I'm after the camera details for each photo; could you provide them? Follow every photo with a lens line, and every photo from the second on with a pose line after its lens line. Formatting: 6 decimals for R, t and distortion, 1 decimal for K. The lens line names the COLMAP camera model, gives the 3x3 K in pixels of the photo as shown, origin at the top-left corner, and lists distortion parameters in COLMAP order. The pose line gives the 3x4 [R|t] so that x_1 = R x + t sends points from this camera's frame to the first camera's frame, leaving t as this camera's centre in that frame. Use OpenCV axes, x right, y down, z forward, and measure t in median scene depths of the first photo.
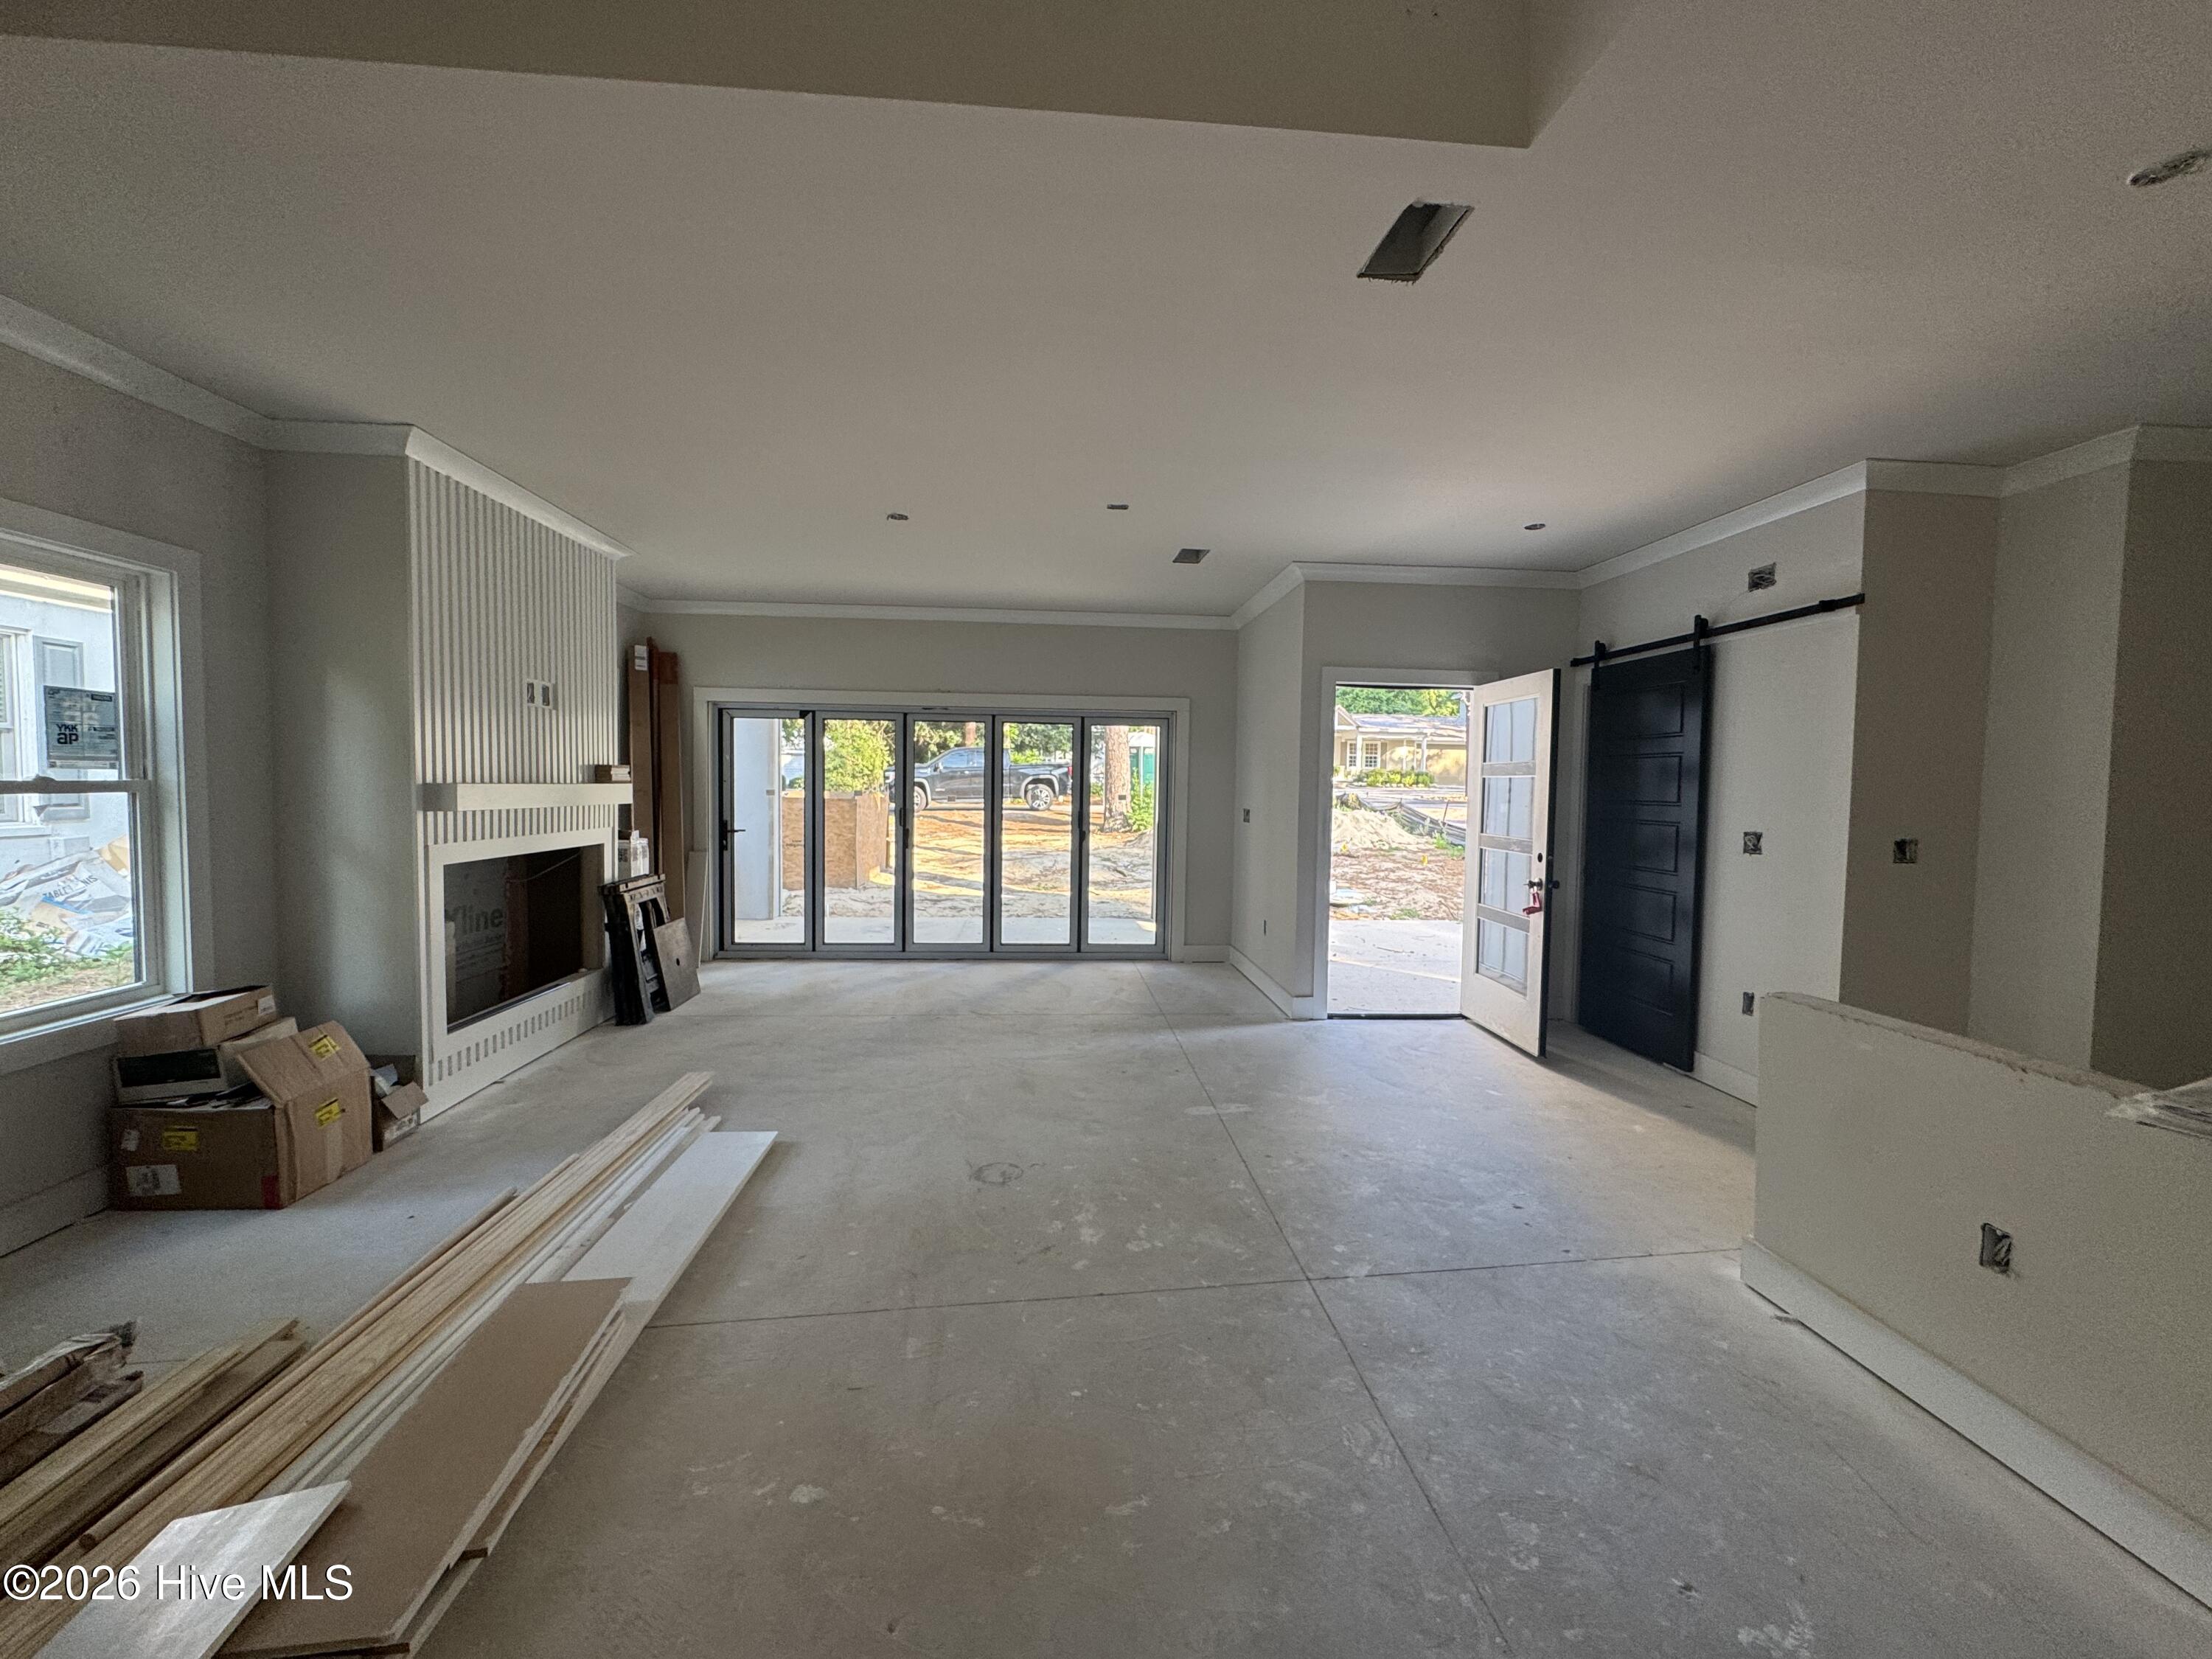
lens RADIAL K [[902.4, 0, 1107.2], [0, 902.4, 824.7], [0, 0, 1]] dist [-0.003022, -0.000211]
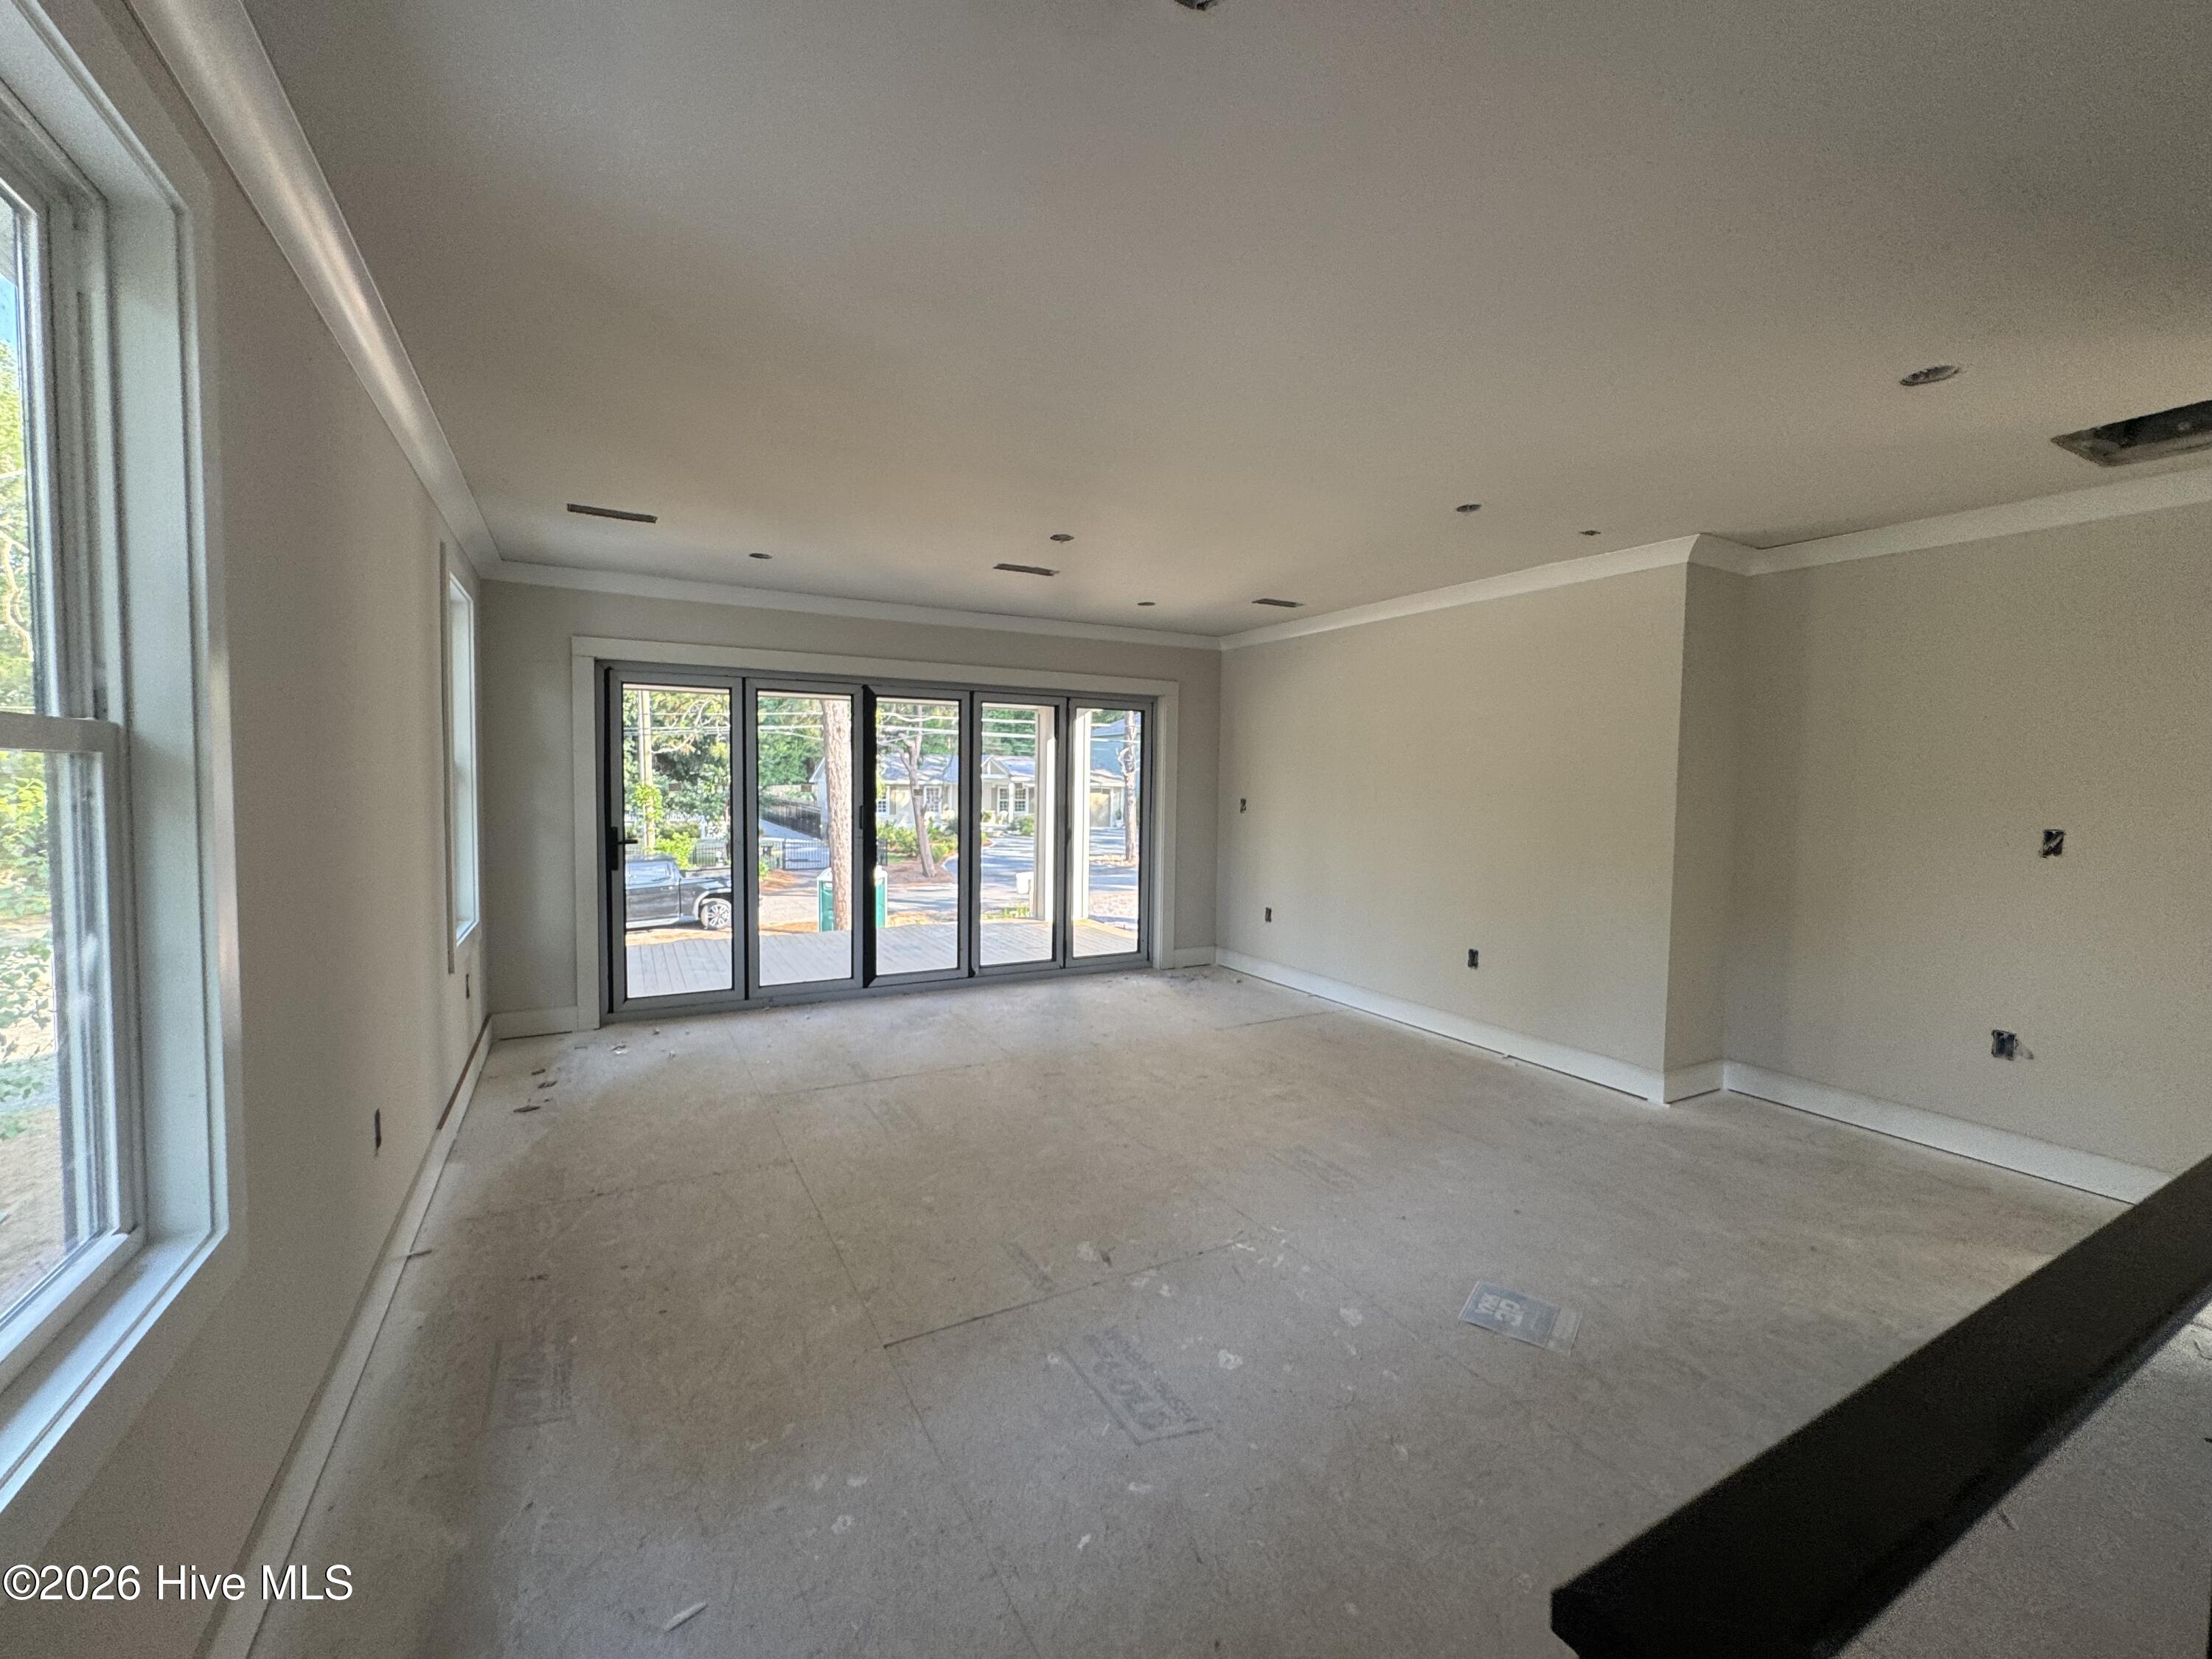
lens RADIAL K [[903.8, 0, 1098.4], [0, 903.8, 826.1], [0, 0, 1]] dist [-0.000432, -0.000008]
pose [[0.911979, -0.027641, 0.409304, -0.644166], [0.022980, 0.999603, 0.016303, -0.822351], [-0.409592, -0.005462, 0.912253, 0.333590]]
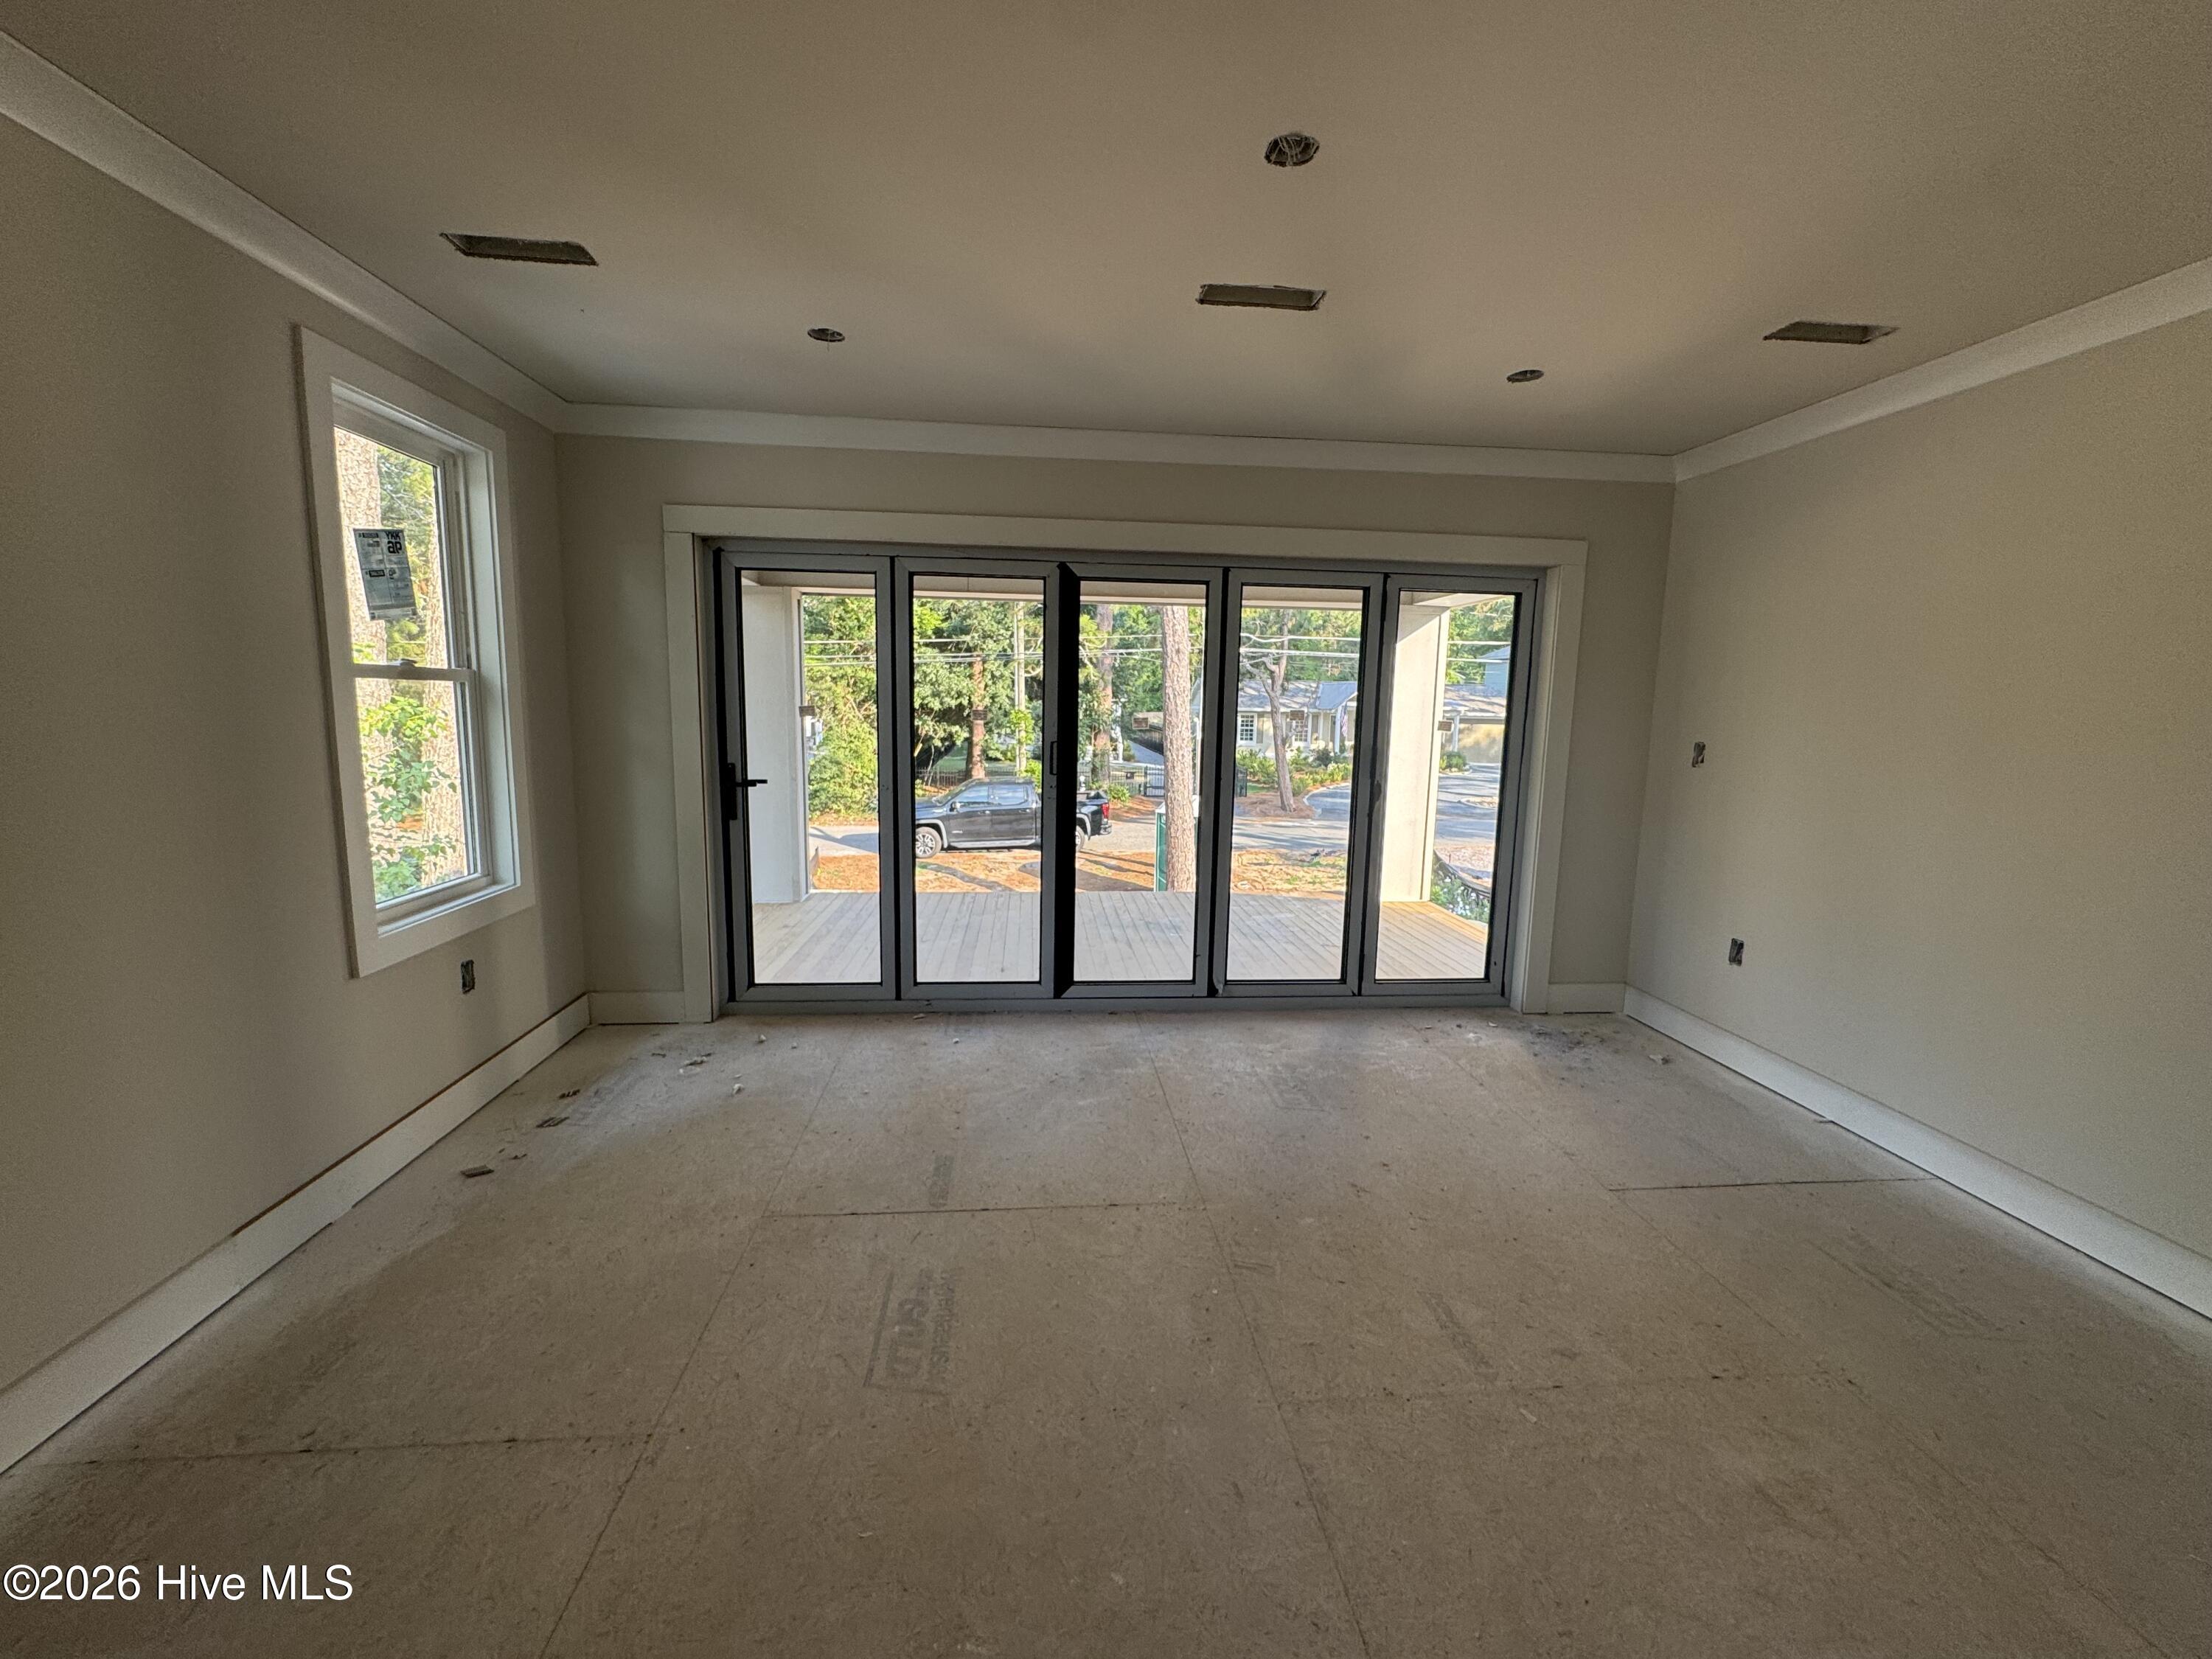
lens RADIAL K [[902.4, 0, 1107.2], [0, 902.4, 824.7], [0, 0, 1]] dist [-0.003022, -0.000211]
pose [[0.999868, -0.000232, 0.016252, -0.355711], [-0.001233, 0.995938, 0.090036, -0.838002], [-0.016207, -0.090044, 0.995806, 0.804410]]
